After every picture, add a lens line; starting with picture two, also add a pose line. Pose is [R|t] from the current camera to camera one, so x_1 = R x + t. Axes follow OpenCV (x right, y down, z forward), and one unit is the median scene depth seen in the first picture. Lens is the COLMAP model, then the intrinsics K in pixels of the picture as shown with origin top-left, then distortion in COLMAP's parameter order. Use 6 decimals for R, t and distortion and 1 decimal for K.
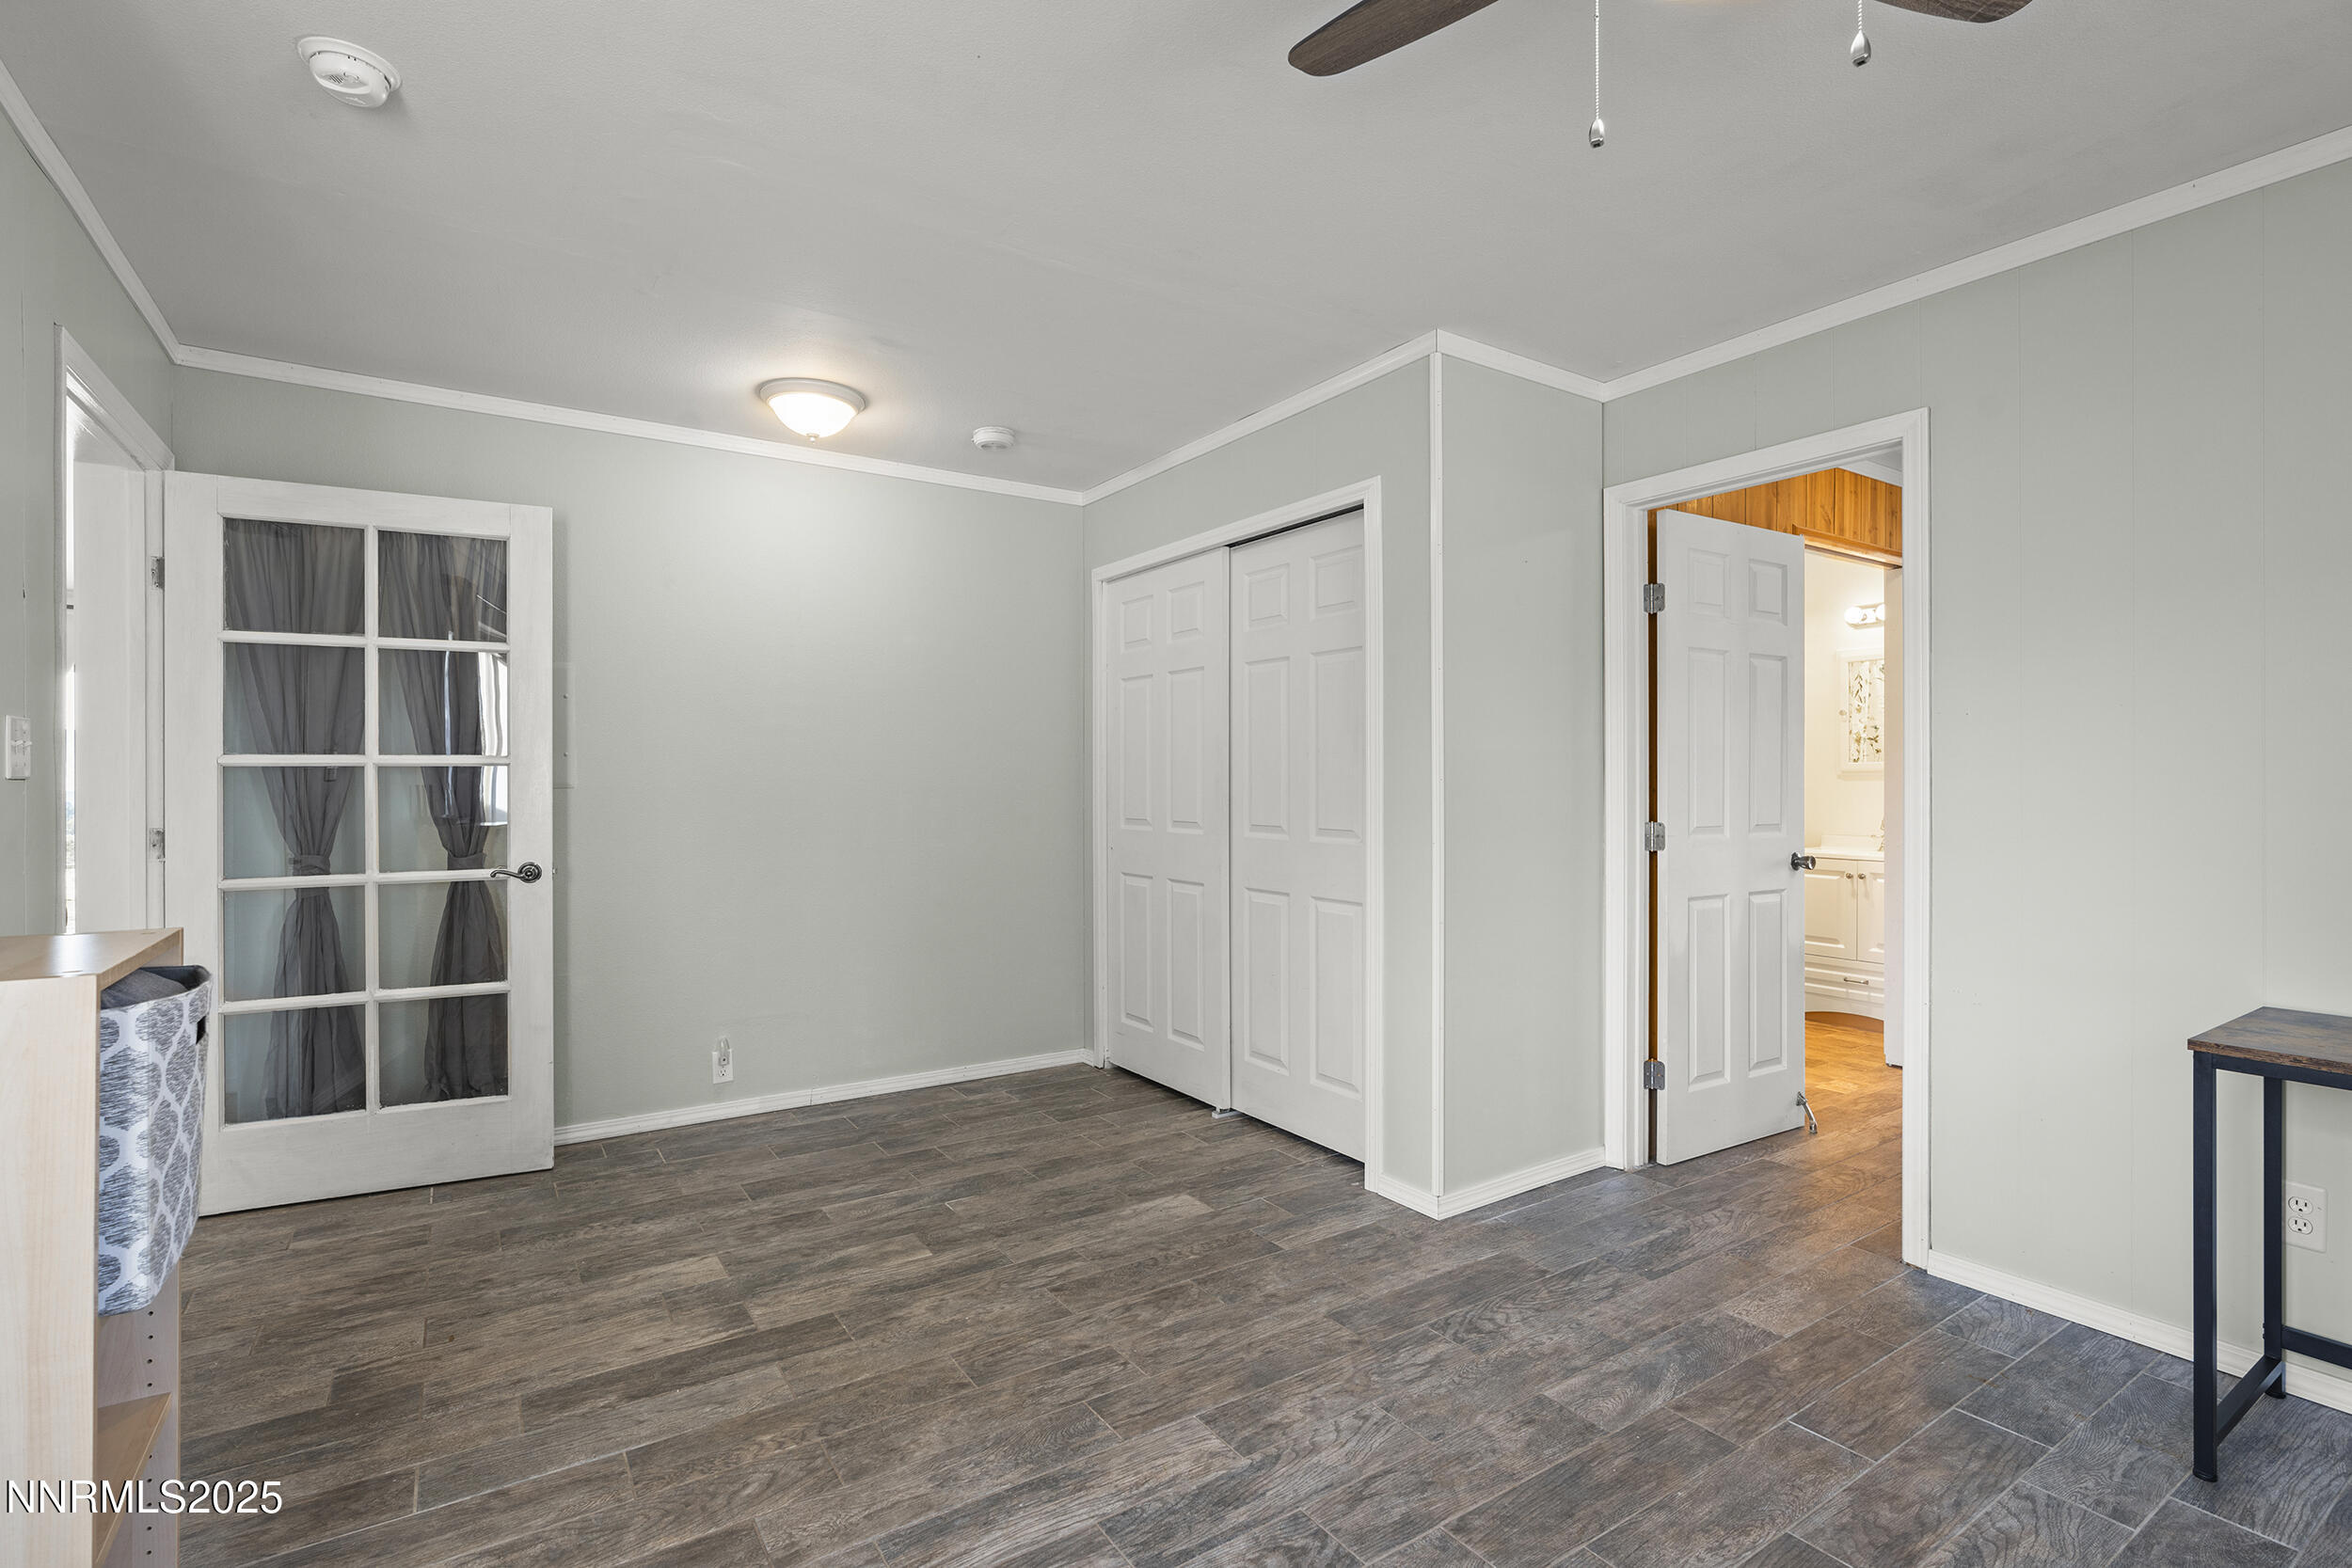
lens RADIAL K [[1113.6, 0, 1183.4], [0, 1113.6, 785.2], [0, 0, 1]] dist [-0.010714, 0.000861]
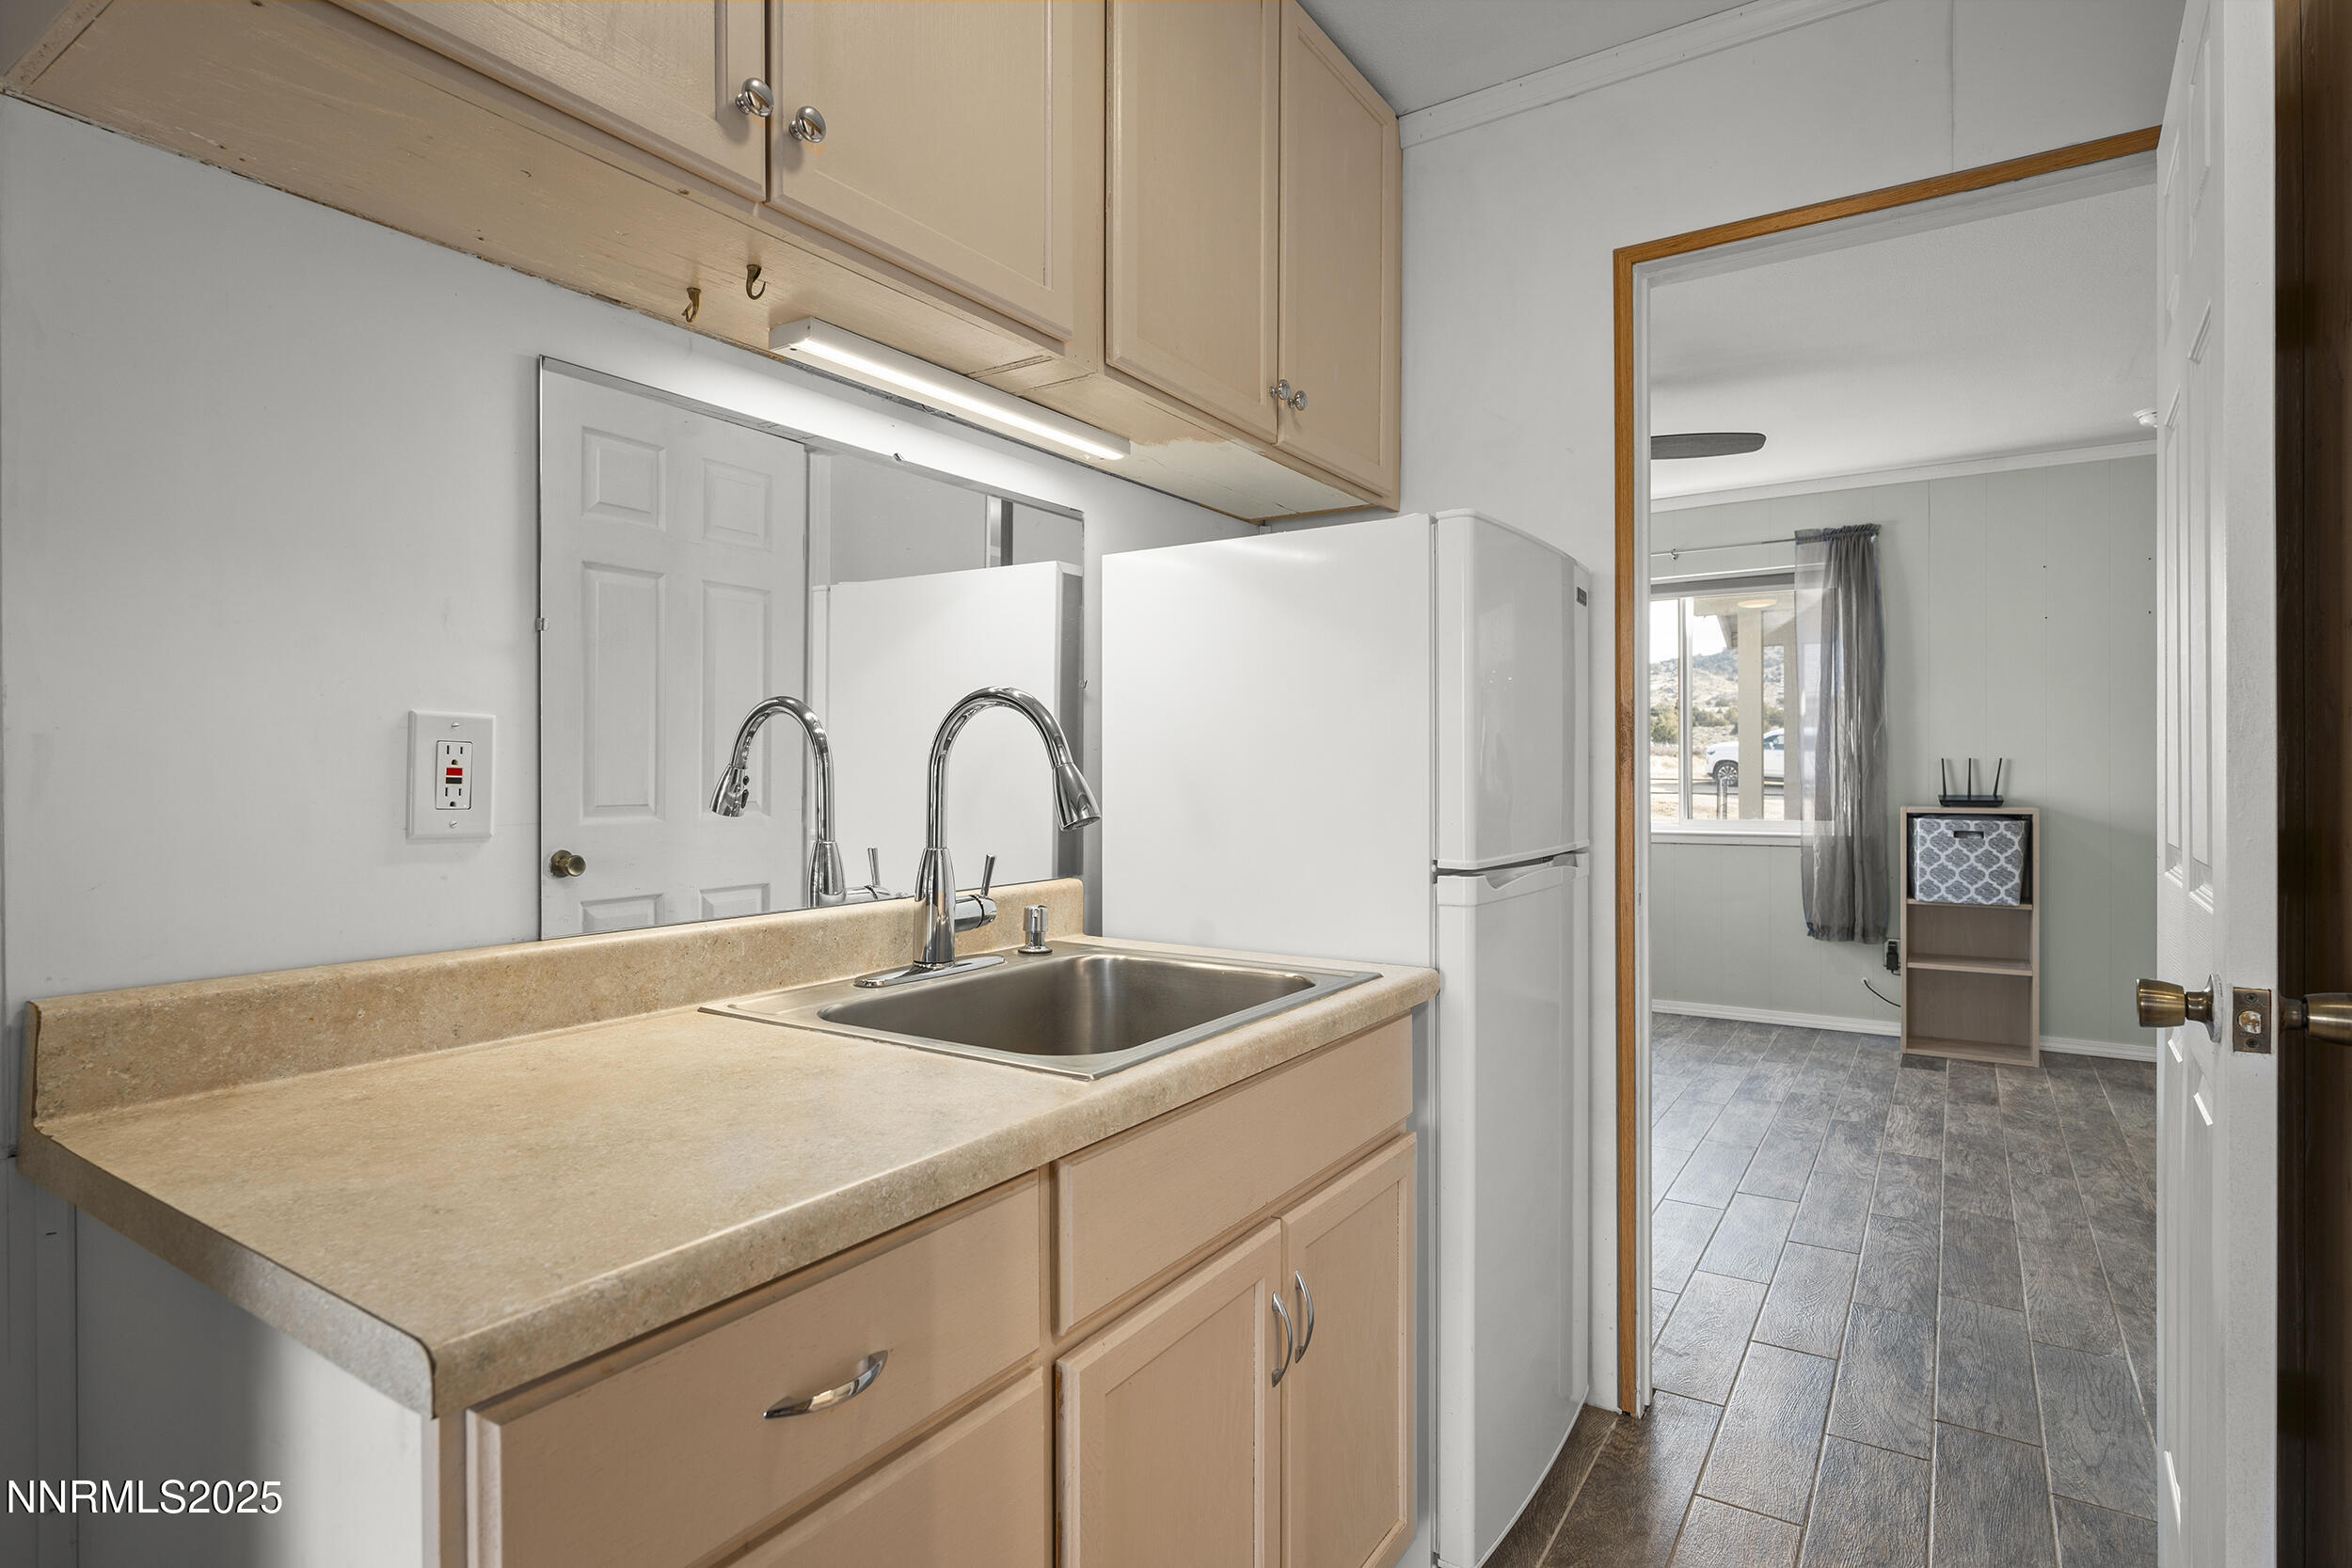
lens RADIAL K [[1185.7, 0, 1189.2], [0, 1185.7, 768.4], [0, 0, 1]] dist [-0.005244, 0.001393]
pose [[-0.916662, 0.007908, -0.399584, 1.375635], [0.003475, 0.999924, 0.011819, -0.007086], [0.399647, 0.009446, -0.916620, 1.754026]]
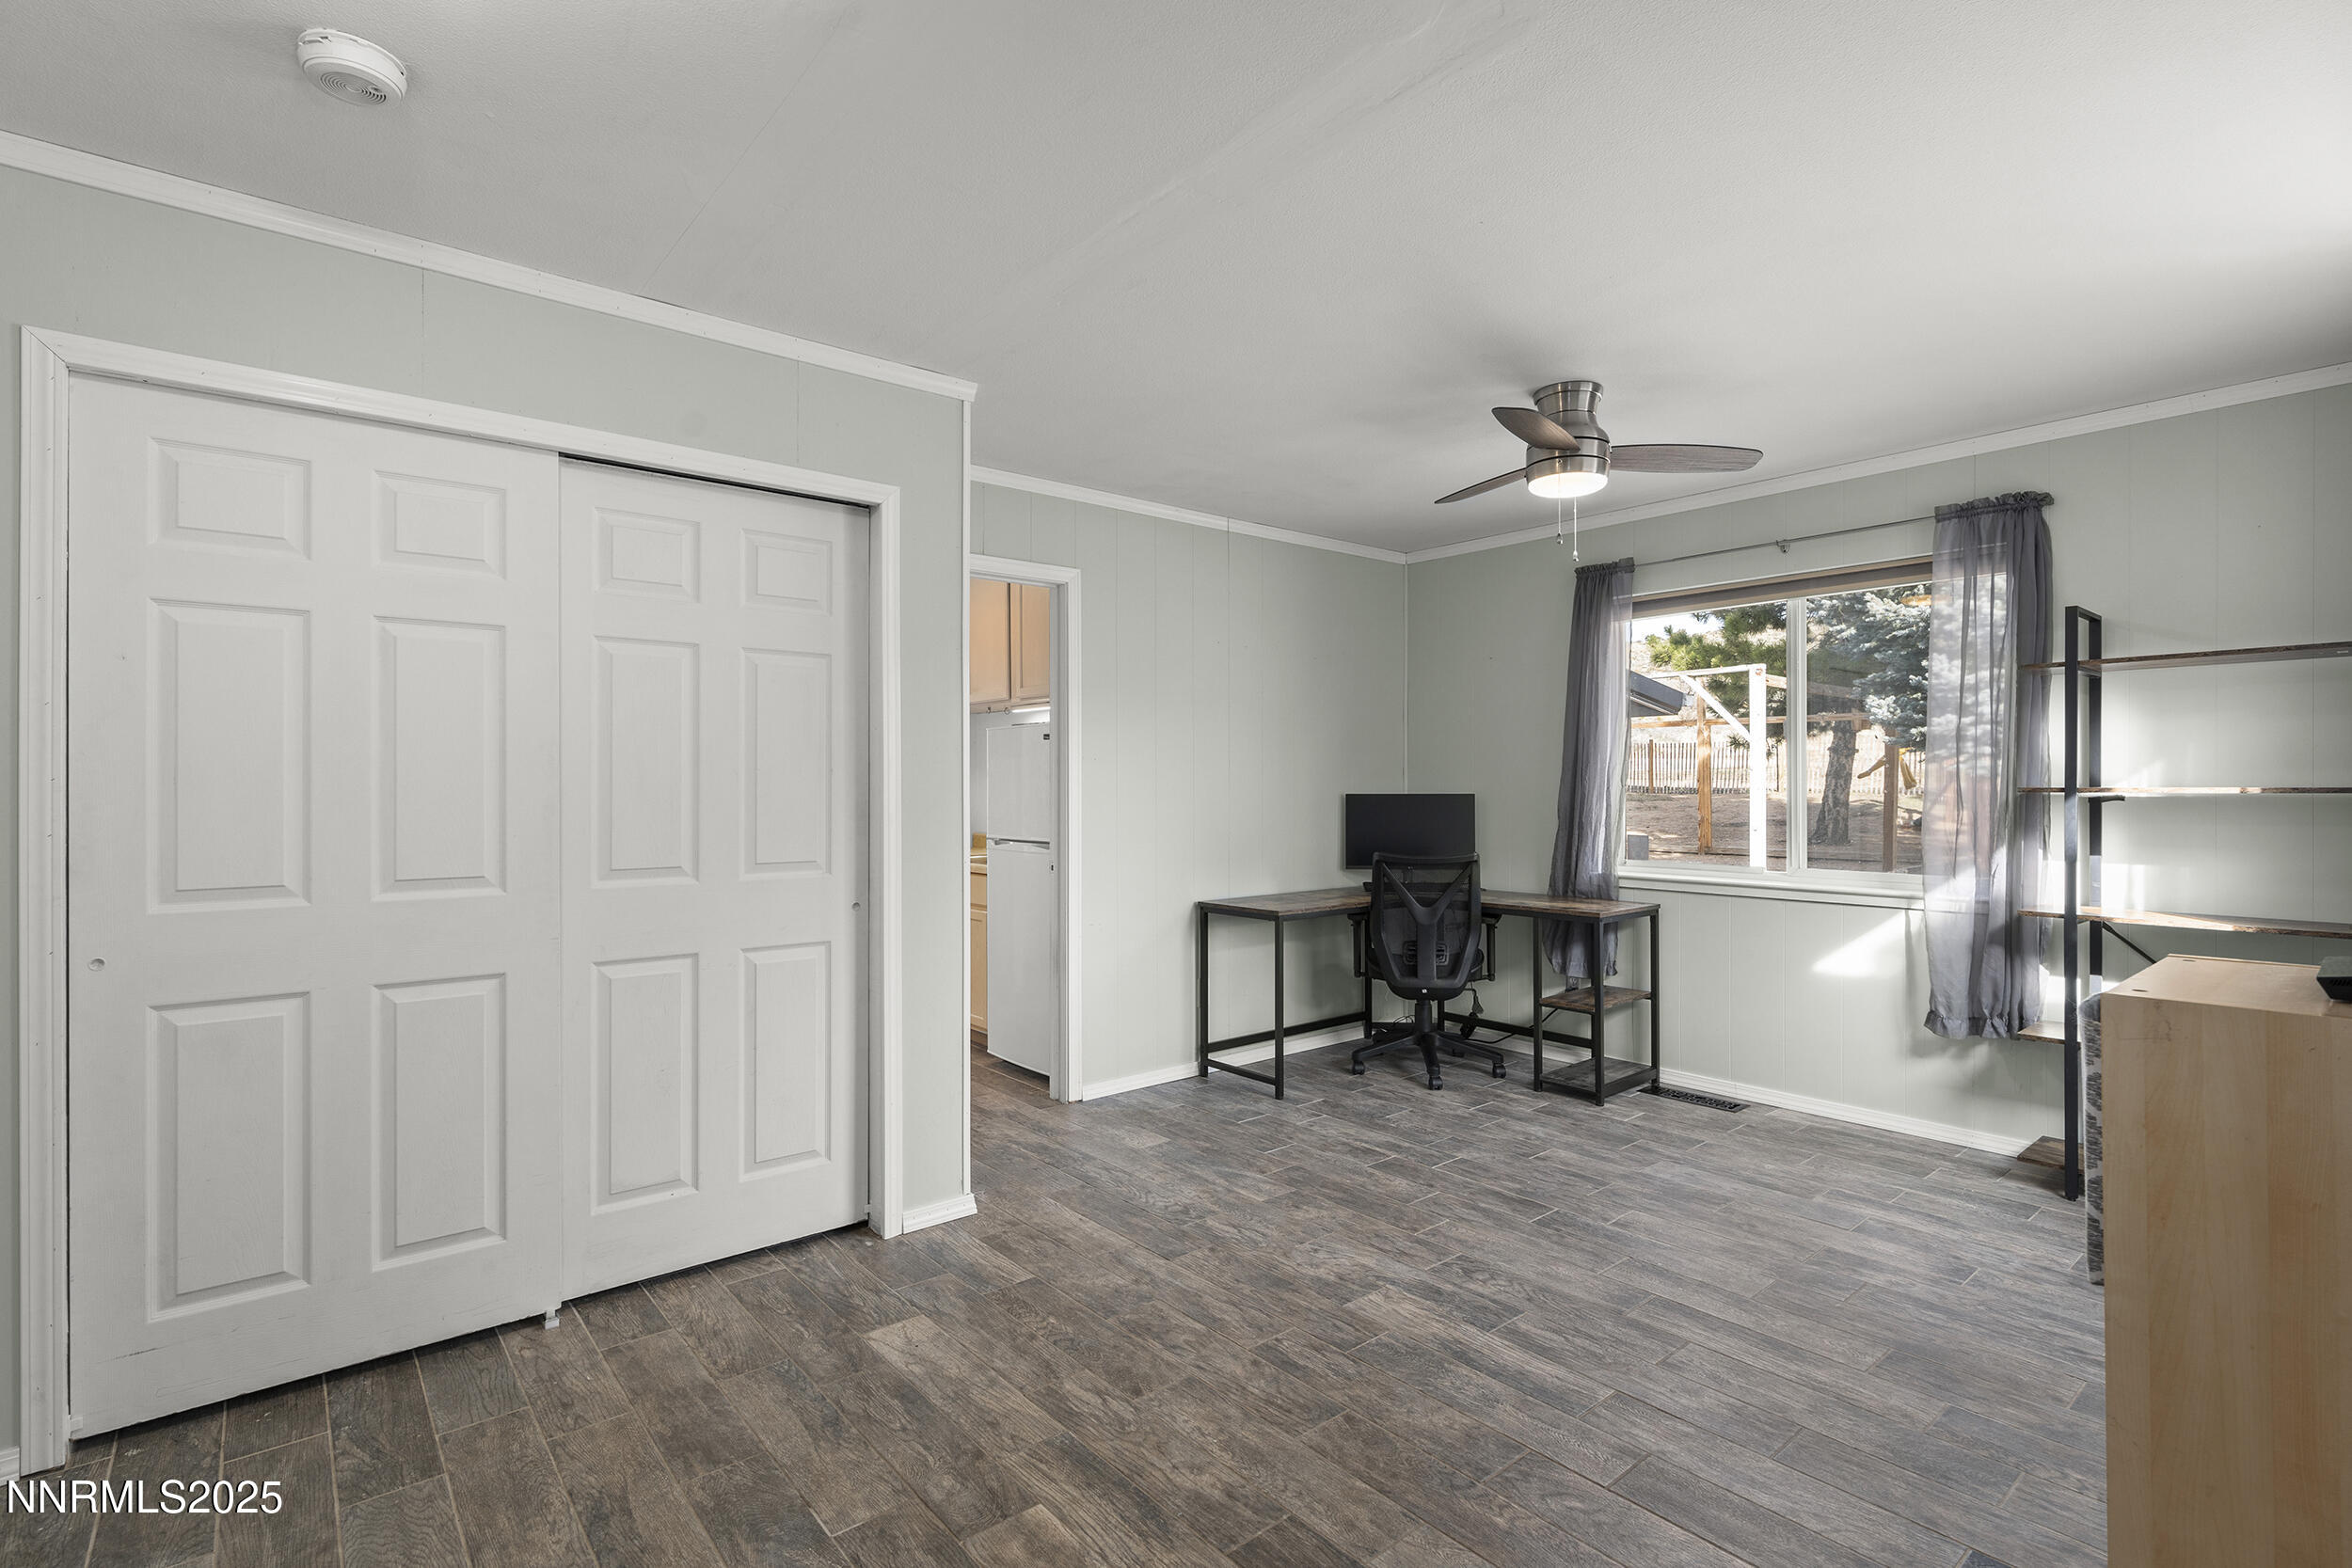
lens RADIAL K [[1113.6, 0, 1185.7], [0, 1113.6, 781.4], [0, 0, 1]] dist [-0.010714, 0.000861]
pose [[-0.120993, 0.004046, 0.992645, -1.025534], [0.006313, 0.999975, -0.003306, -0.022568], [-0.992633, 0.005866, -0.121015, 1.108582]]
